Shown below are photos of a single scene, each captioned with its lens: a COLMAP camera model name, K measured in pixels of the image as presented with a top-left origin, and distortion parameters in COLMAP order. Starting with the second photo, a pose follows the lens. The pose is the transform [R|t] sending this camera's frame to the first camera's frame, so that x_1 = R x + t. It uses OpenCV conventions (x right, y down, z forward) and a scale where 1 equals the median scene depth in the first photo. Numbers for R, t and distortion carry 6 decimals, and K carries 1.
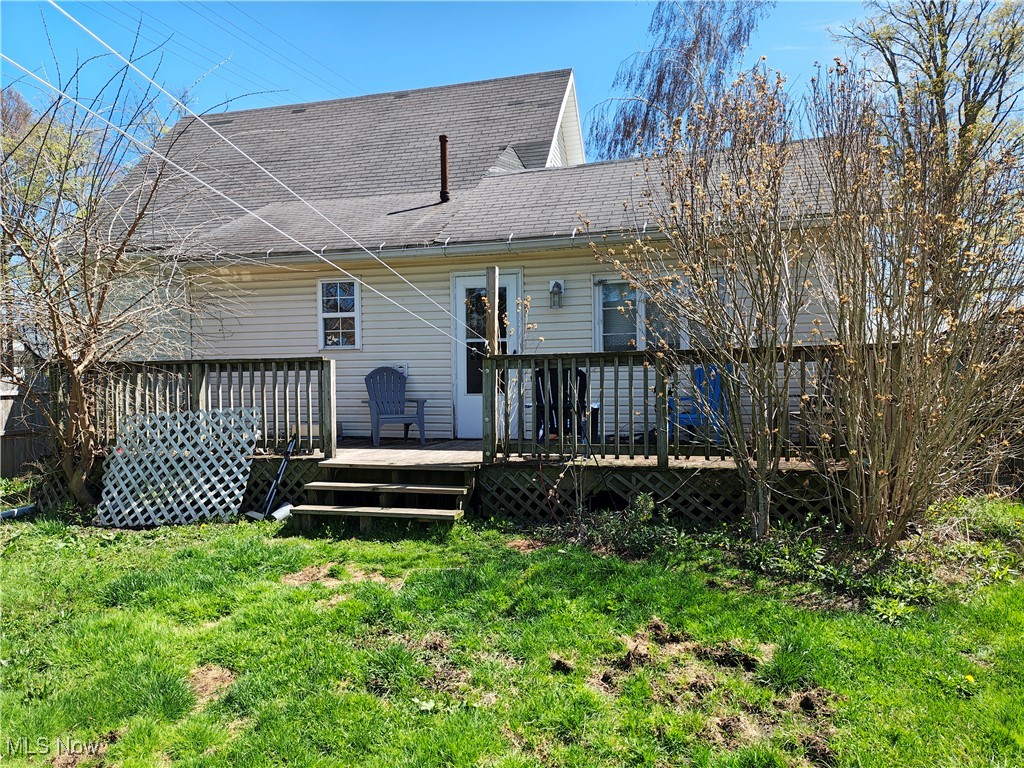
lens RADIAL K [[744.7, 0, 482.0], [0, 744.7, 395.6], [0, 0, 1]] dist [0.048630, -0.041448]
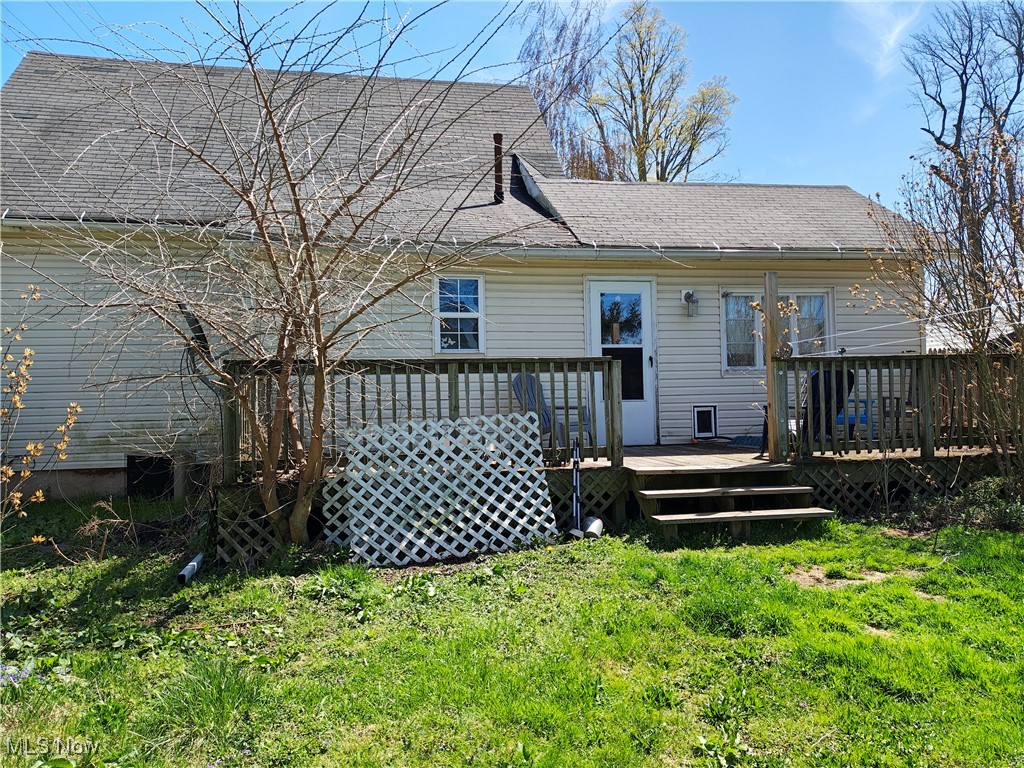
lens RADIAL K [[744.7, 0, 513.9], [0, 744.7, 388.6], [0, 0, 1]] dist [0.048630, -0.041448]
pose [[0.895172, -0.001820, 0.445718, -0.732392], [0.017550, 0.999360, -0.031166, 0.013933], [-0.445376, 0.035721, 0.894631, 0.224027]]
